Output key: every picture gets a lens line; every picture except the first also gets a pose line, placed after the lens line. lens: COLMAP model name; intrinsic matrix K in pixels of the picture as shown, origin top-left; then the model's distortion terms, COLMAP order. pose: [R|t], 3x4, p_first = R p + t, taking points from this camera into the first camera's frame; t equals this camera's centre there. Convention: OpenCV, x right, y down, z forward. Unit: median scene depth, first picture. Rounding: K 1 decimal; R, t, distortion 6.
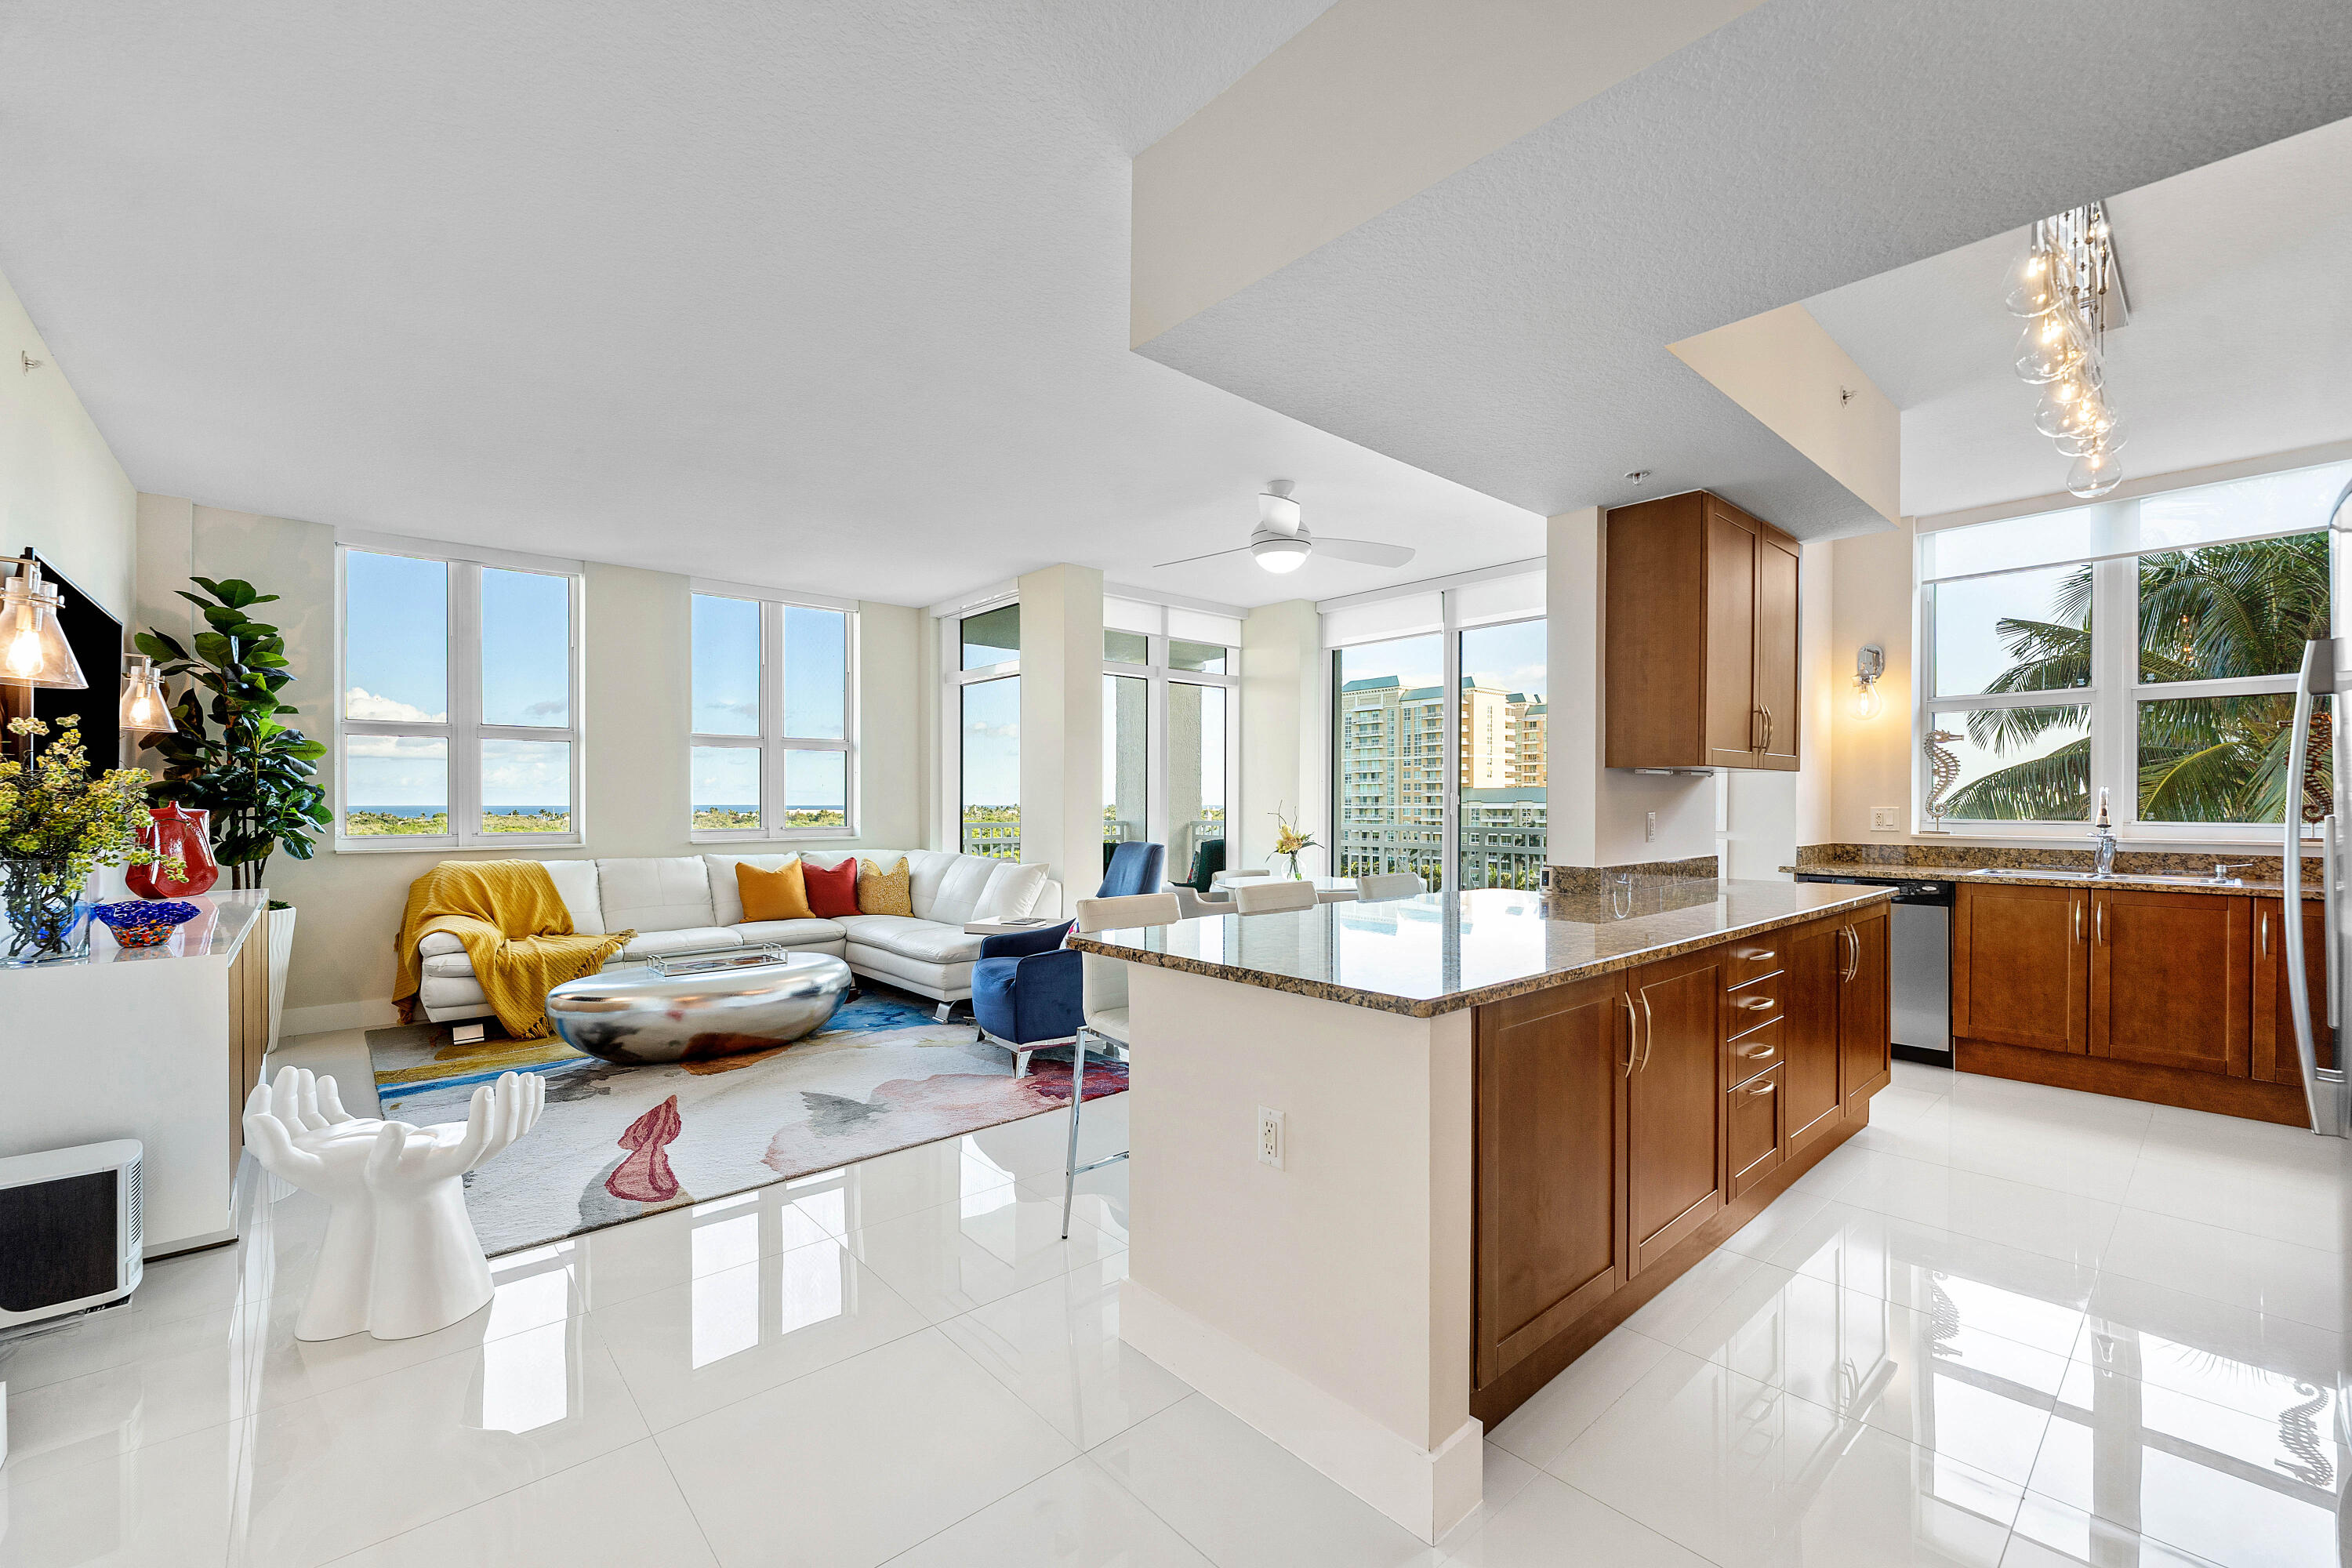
lens RADIAL K [[975.4, 0, 1178.5], [0, 975.4, 803.1], [0, 0, 1]] dist [0.000663, -0.000163]
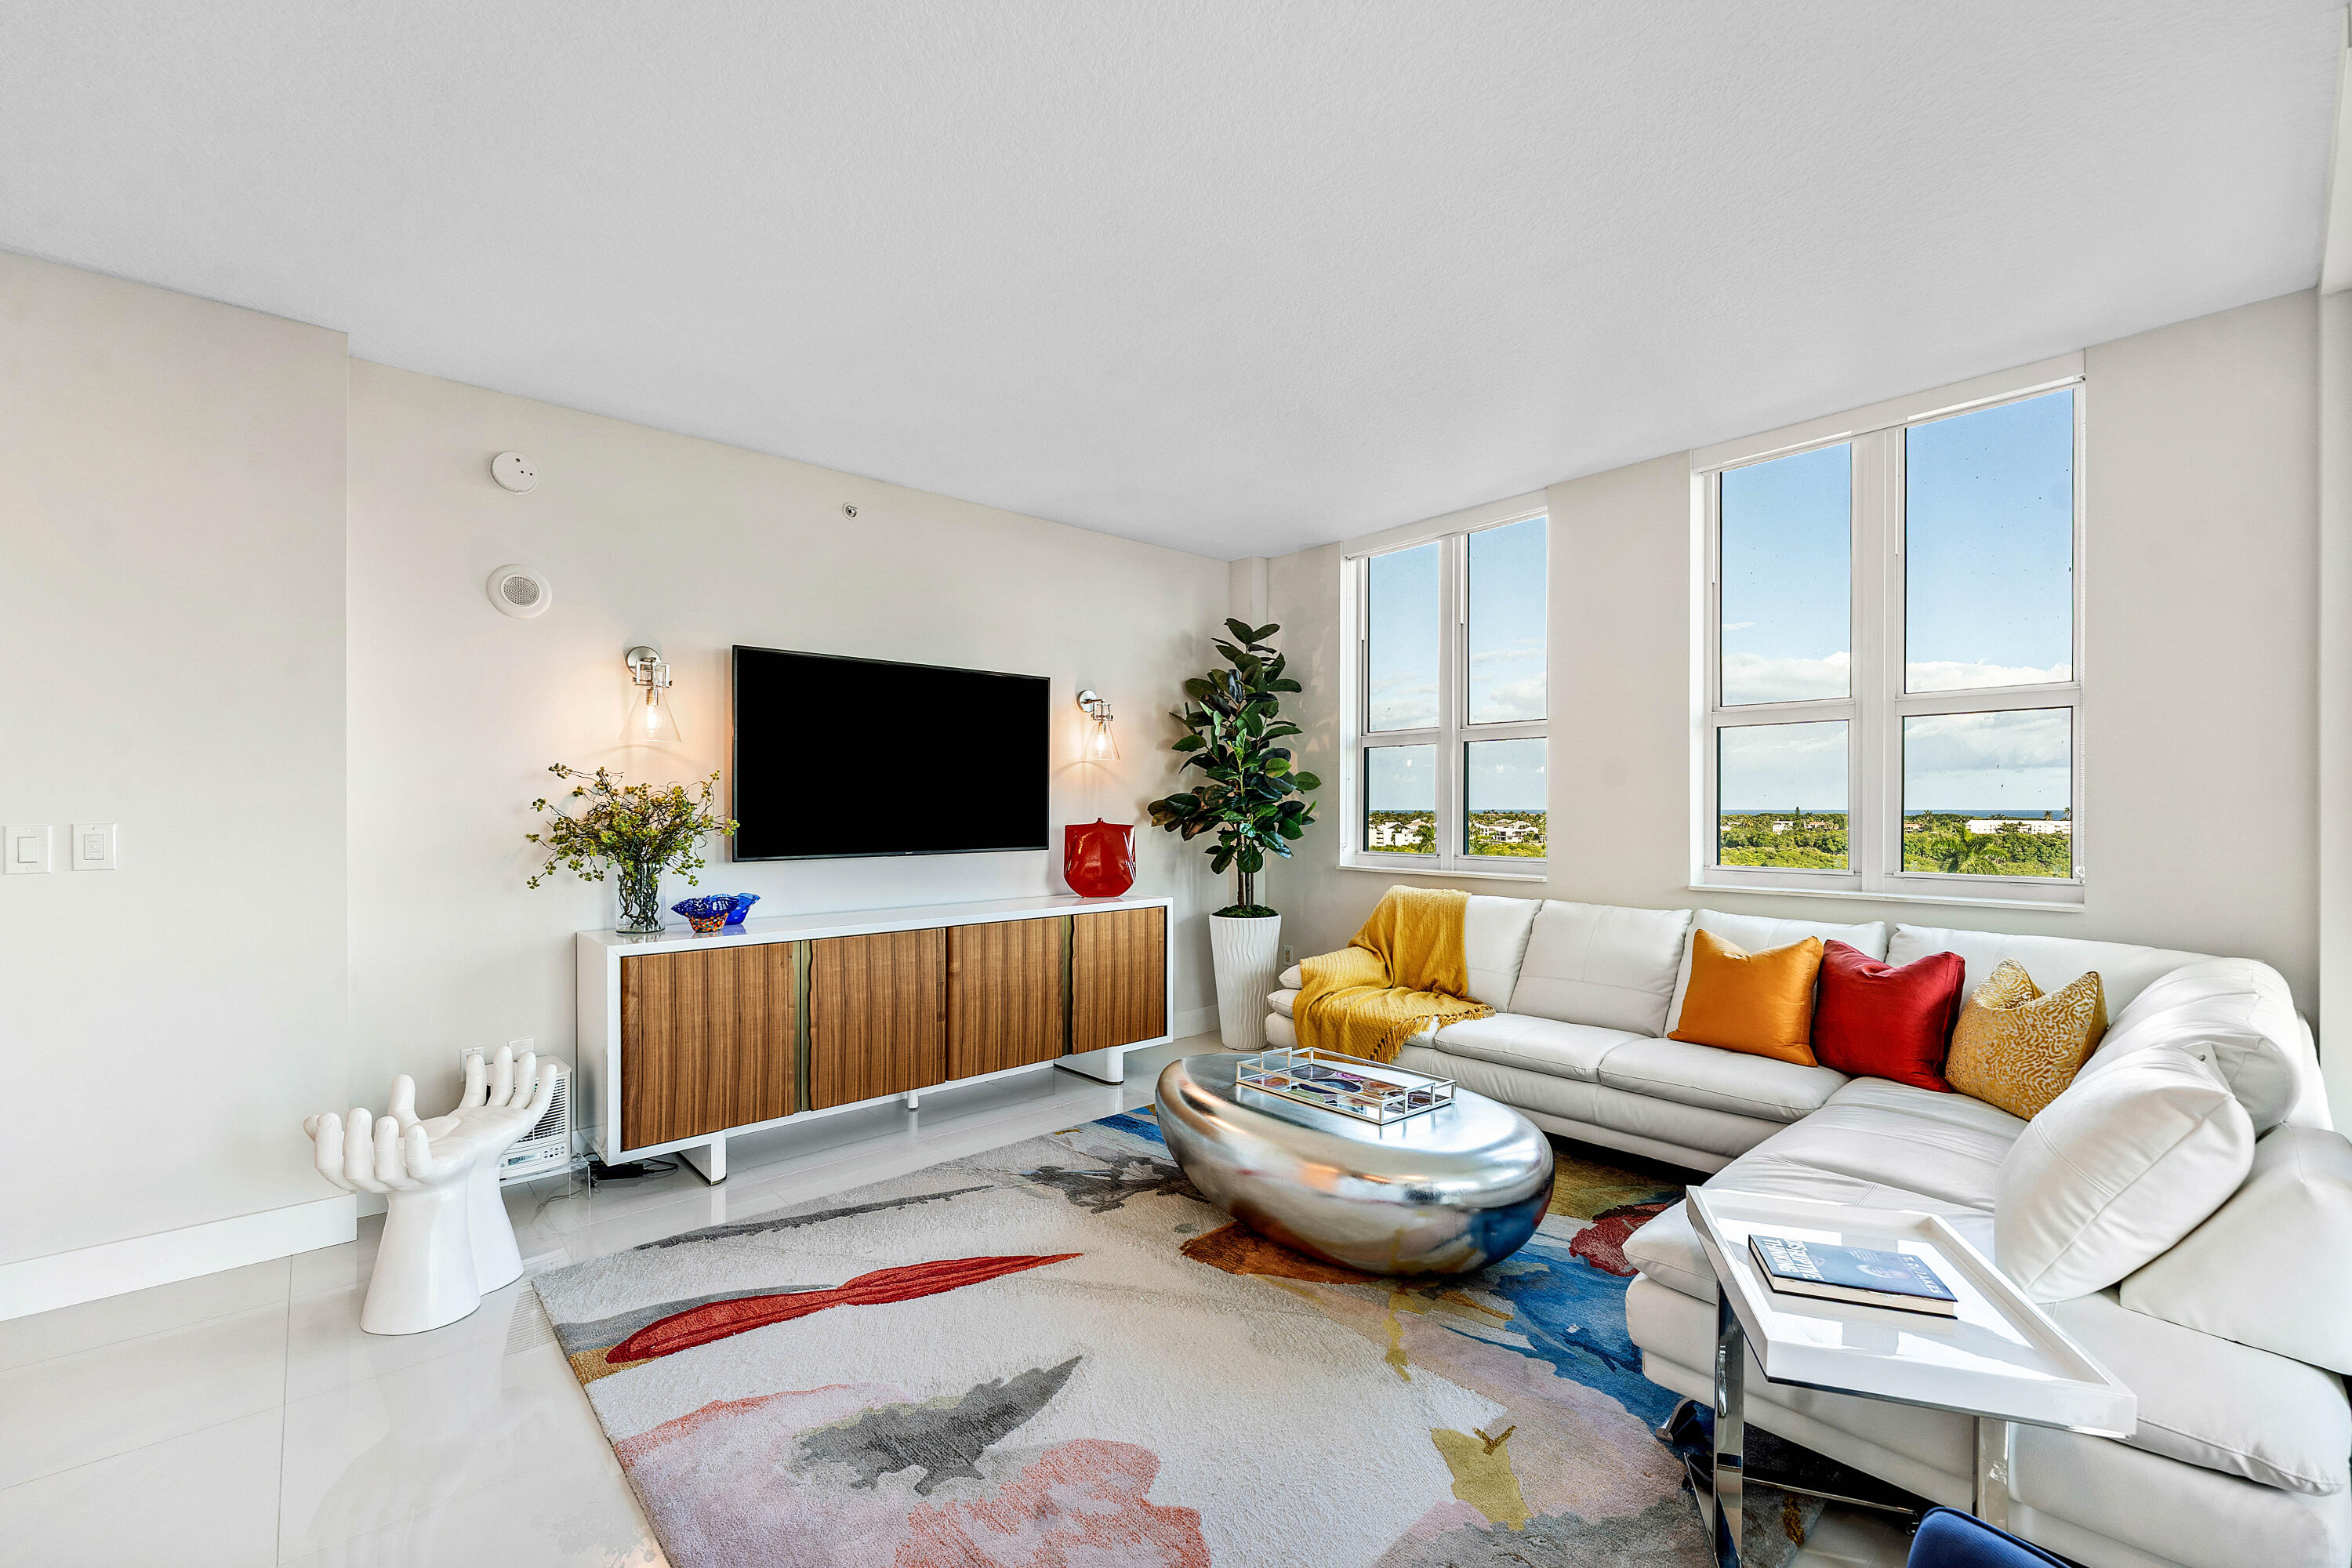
lens RADIAL K [[968.6, 0, 1183.6], [0, 968.6, 802.3], [0, 0, 1]] dist [0.000257, -0.000059]
pose [[-0.001027, -0.003297, -0.999994, 0.139623], [0.000235, 0.999995, -0.003298, -0.013941], [0.999999, -0.000239, -0.001026, 0.905133]]
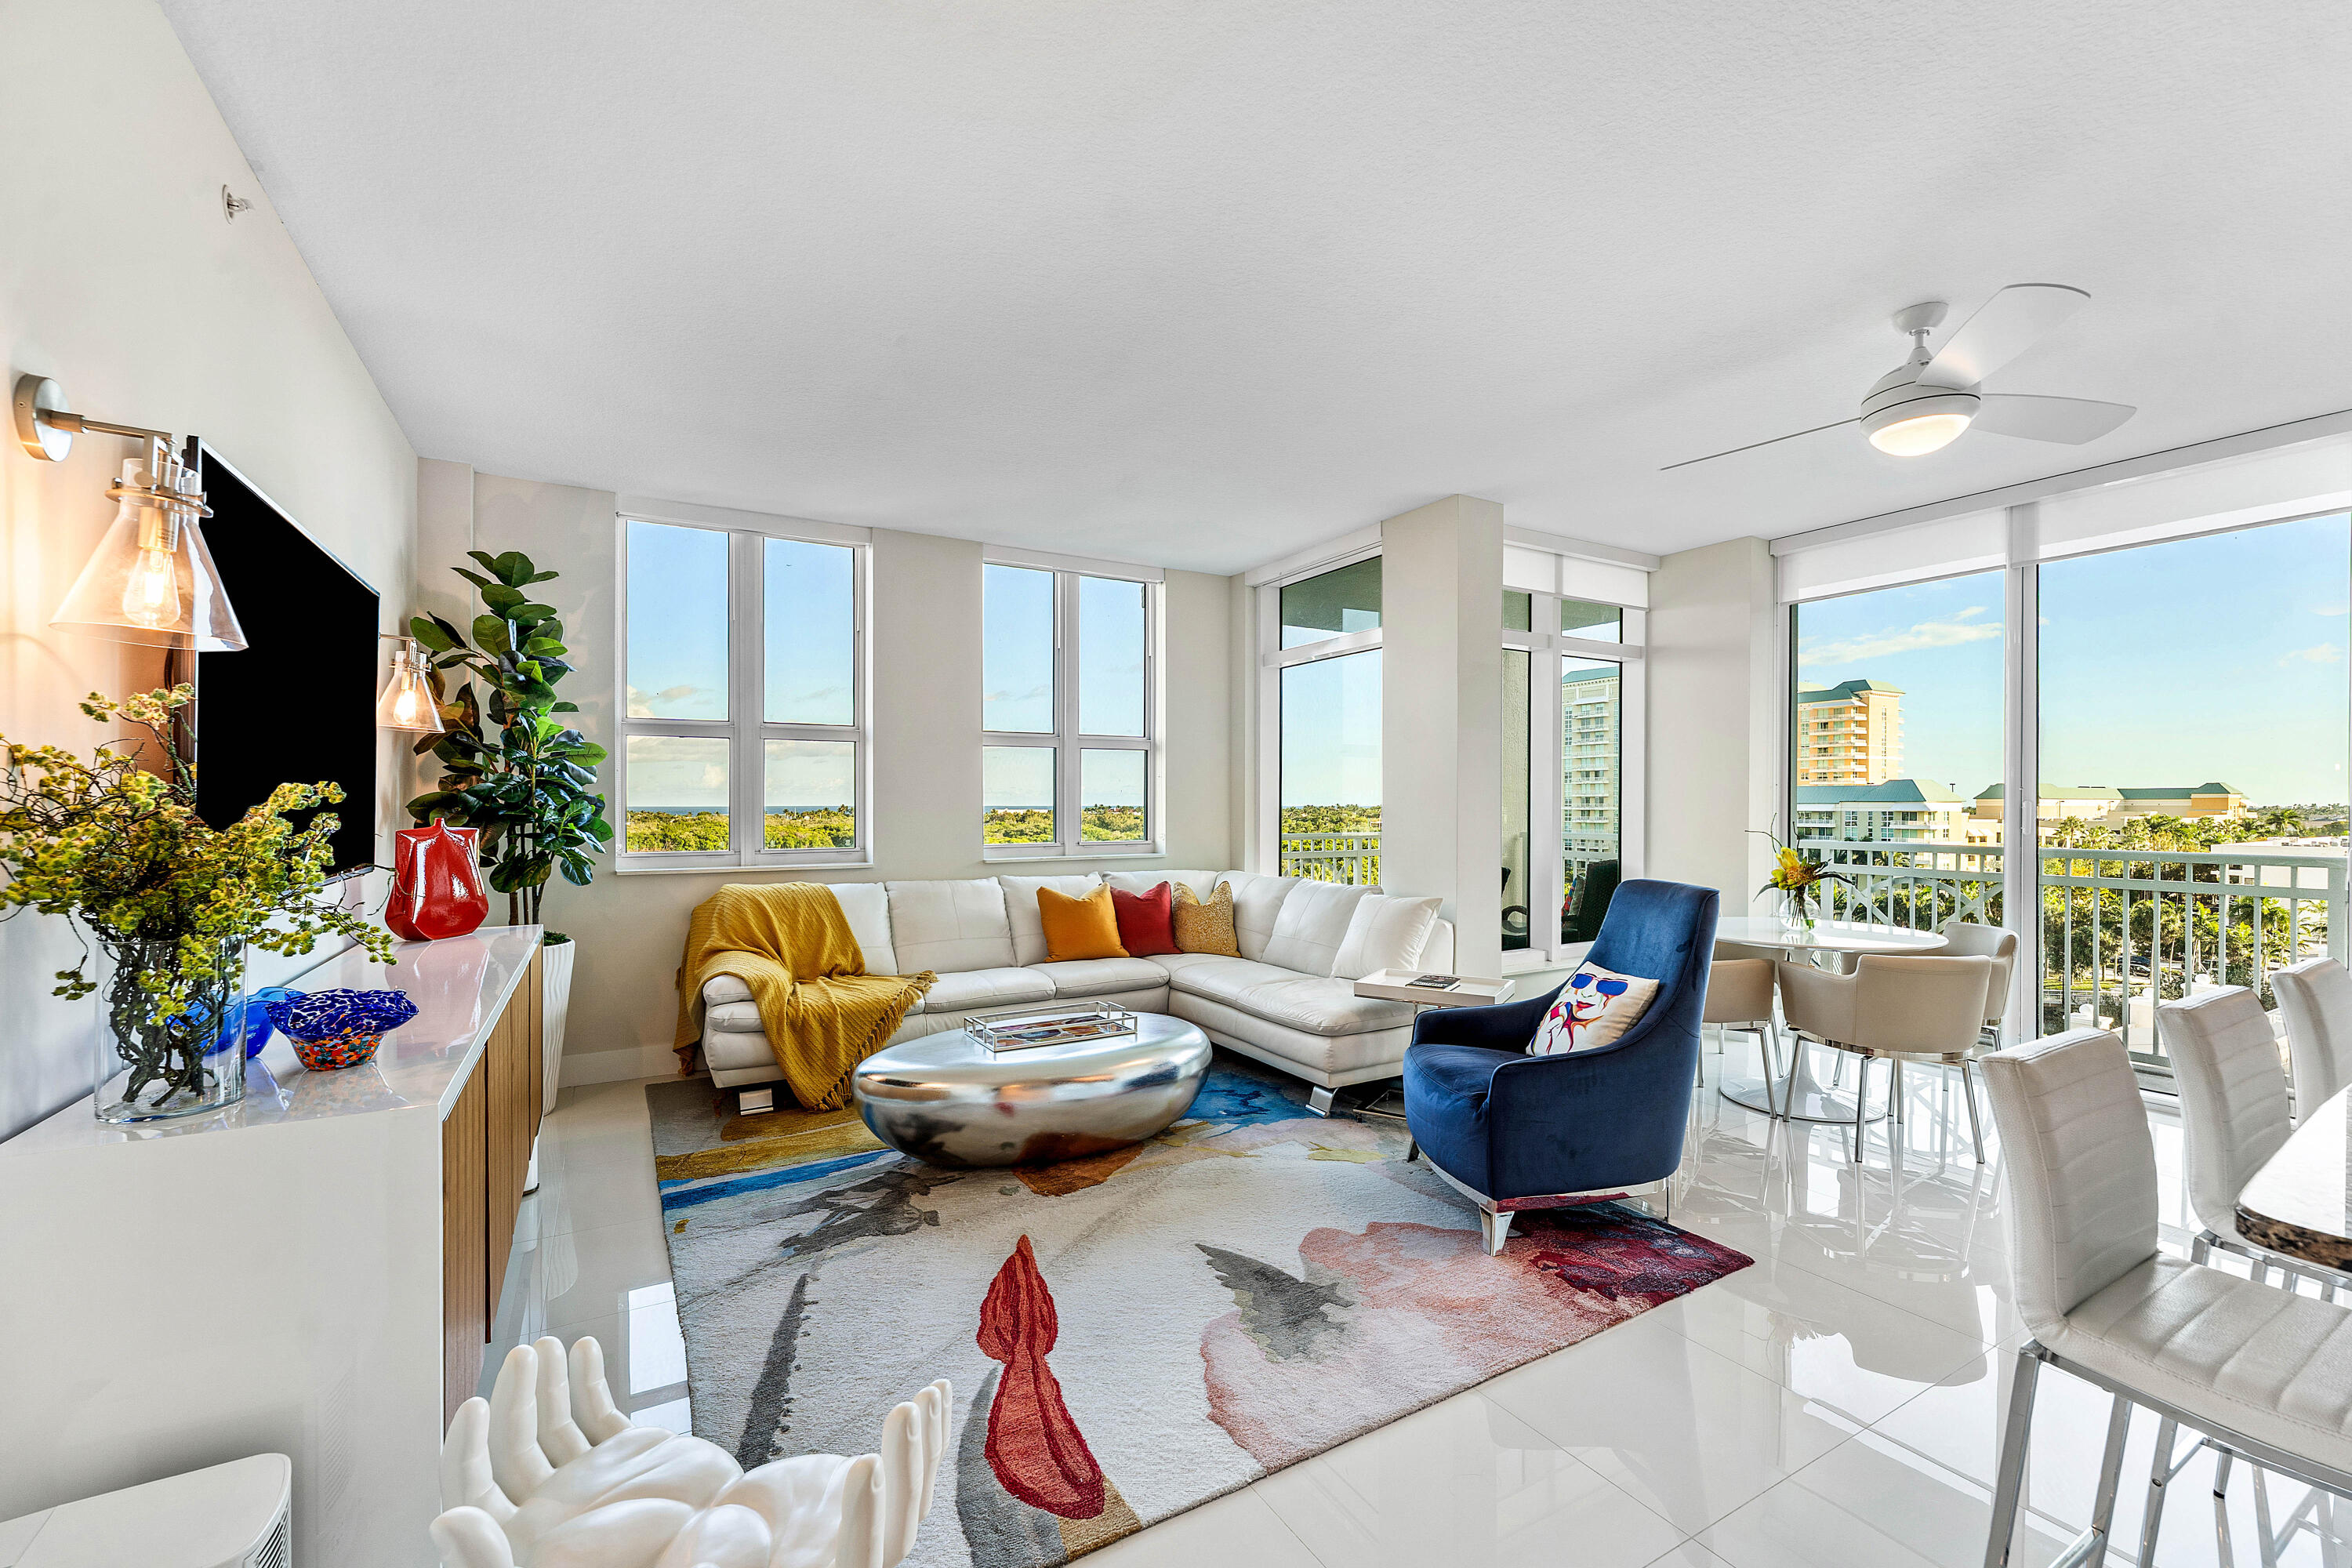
lens RADIAL K [[985.3, 0, 1167.4], [0, 985.3, 802.1], [0, 0, 1]] dist [-0.000835, 0.000247]
pose [[0.978521, 0.000515, -0.206145, -0.226207], [-0.000849, 0.999998, -0.001529, -0.012058], [0.206144, 0.001671, 0.978520, 0.270549]]
